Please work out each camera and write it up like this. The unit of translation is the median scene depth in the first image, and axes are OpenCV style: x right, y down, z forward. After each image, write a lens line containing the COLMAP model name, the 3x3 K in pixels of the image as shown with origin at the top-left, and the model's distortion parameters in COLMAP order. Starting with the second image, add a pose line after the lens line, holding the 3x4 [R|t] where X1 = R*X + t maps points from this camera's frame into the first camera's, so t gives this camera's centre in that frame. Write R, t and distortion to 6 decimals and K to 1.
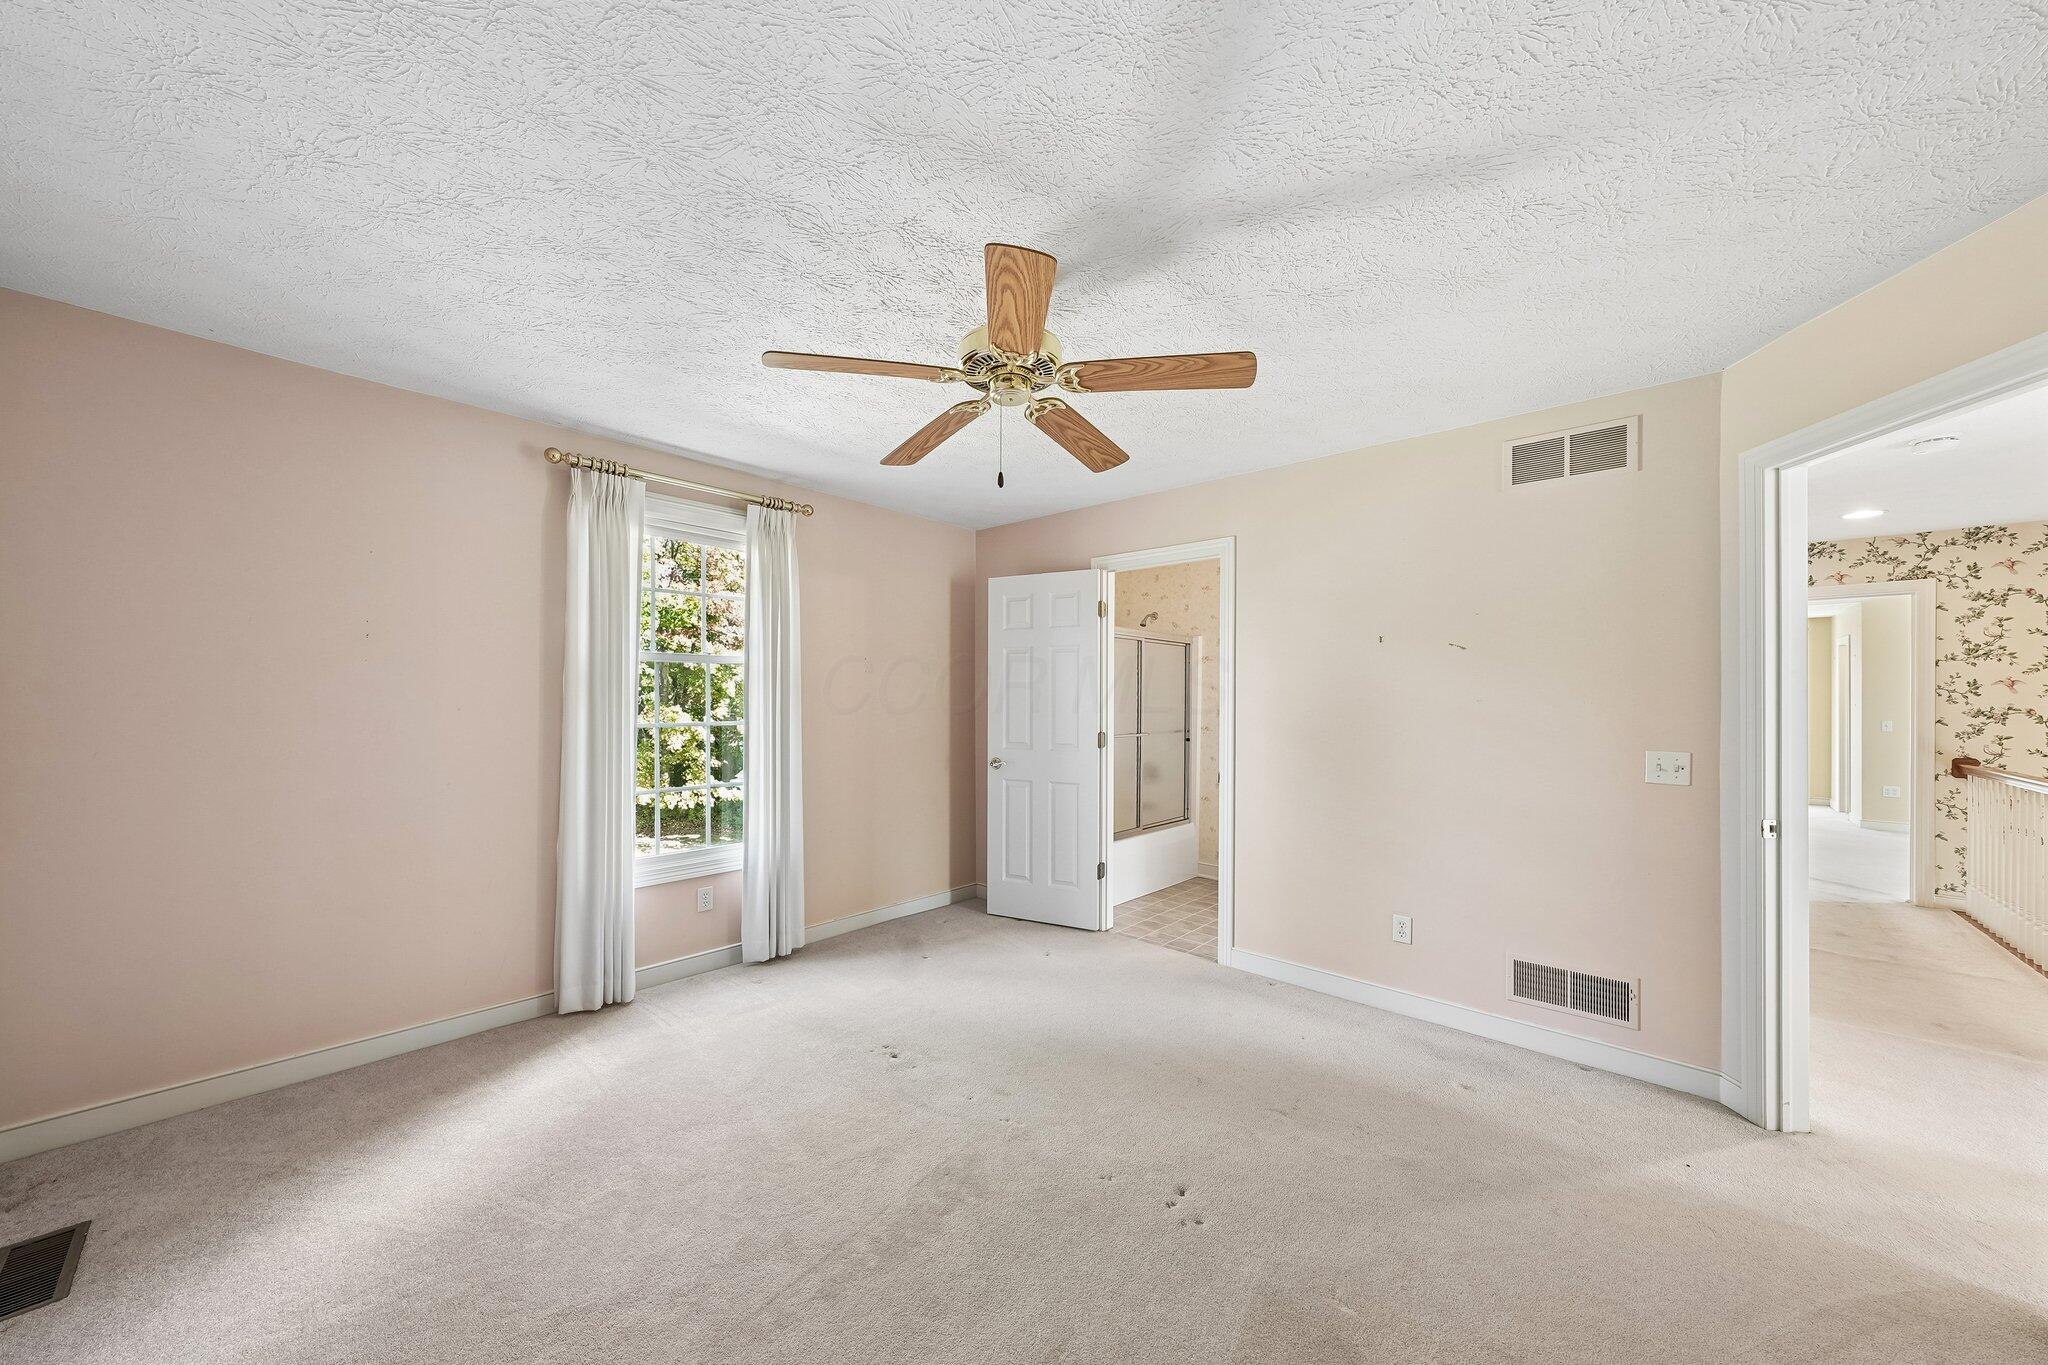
lens RADIAL K [[712.2, 0, 1008.6], [0, 712.2, 694.8], [0, 0, 1]] dist [0.008503, -0.000065]
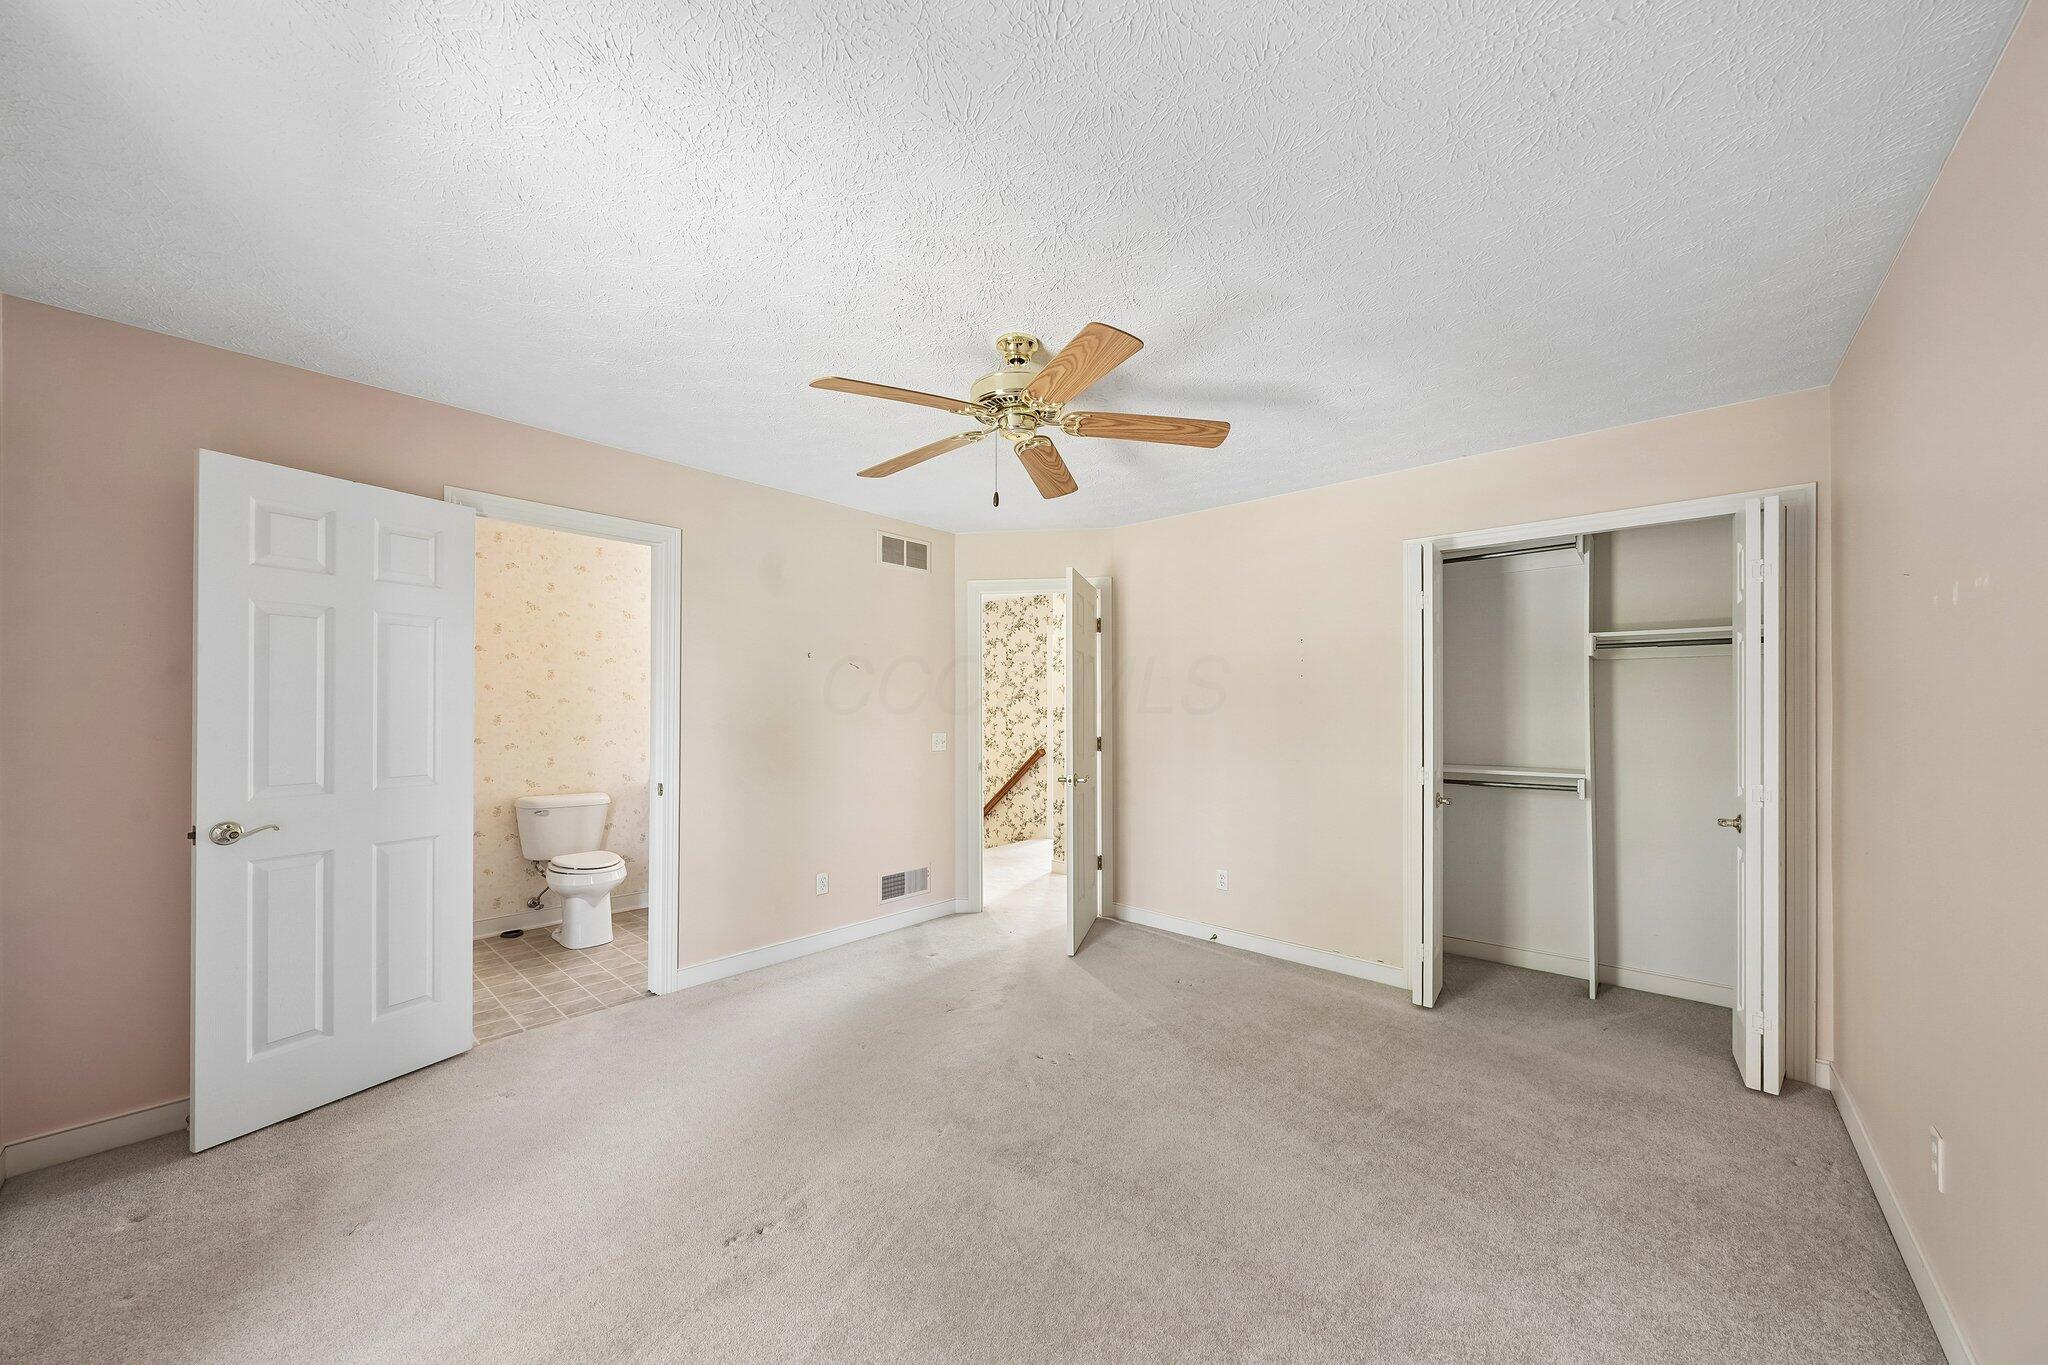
lens RADIAL K [[712.2, 0, 1008.5], [0, 712.2, 699.6], [0, 0, 1]] dist [0.008503, -0.000065]
pose [[0.021252, 0.005364, 0.999760, -0.640413], [-0.010146, 0.999935, -0.005150, 0.001505], [-0.999723, -0.010034, 0.021305, 0.574011]]
